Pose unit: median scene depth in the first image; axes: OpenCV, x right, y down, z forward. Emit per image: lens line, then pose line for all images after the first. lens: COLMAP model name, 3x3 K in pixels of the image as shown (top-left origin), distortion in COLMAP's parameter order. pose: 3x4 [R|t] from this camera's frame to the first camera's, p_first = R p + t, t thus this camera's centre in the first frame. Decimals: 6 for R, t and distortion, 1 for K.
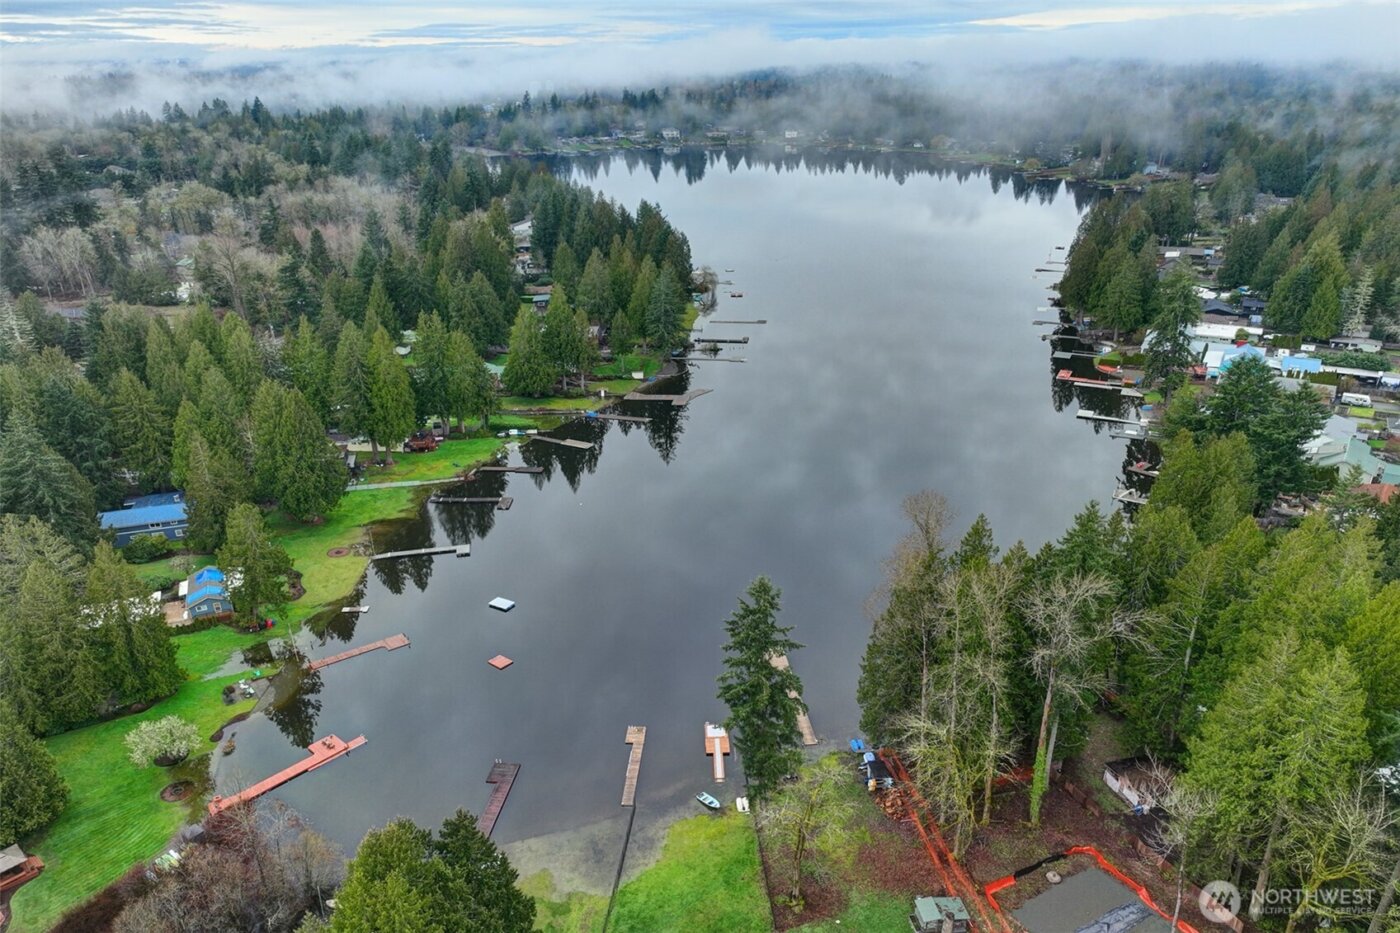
lens RADIAL K [[947.9, 0, 700.0], [0, 947.9, 466.5], [0, 0, 1]] dist [0.003607, -0.000126]
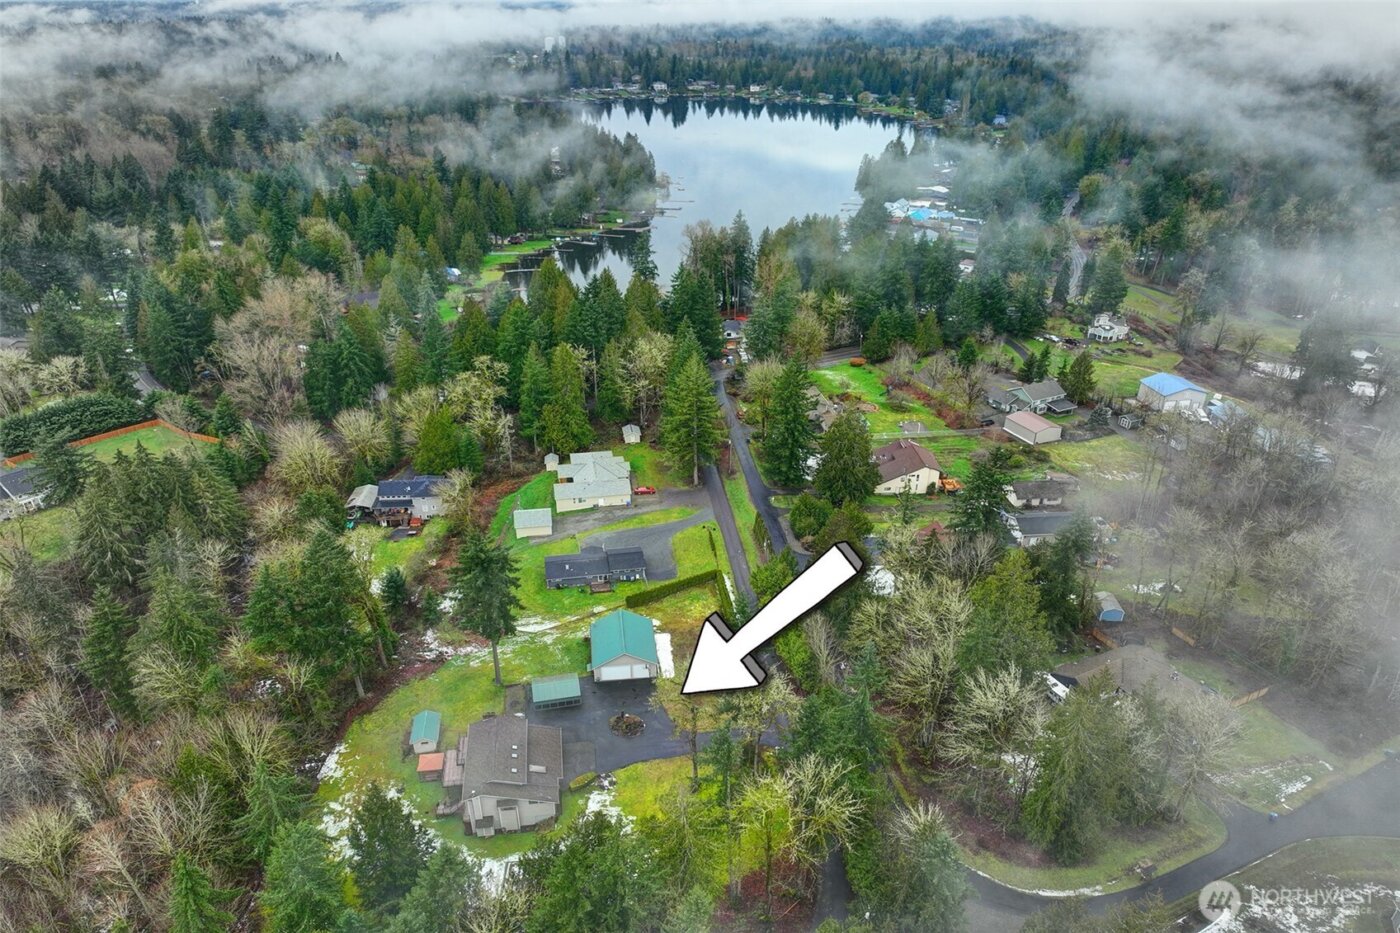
lens RADIAL K [[947.9, 0, 700.0], [0, 947.9, 466.5], [0, 0, 1]] dist [0.003607, -0.000126]
pose [[0.999852, 0.017131, -0.001645, 0.034057], [-0.017030, 0.998674, 0.048585, 0.095117], [0.002475, -0.048550, 0.998818, -0.295581]]
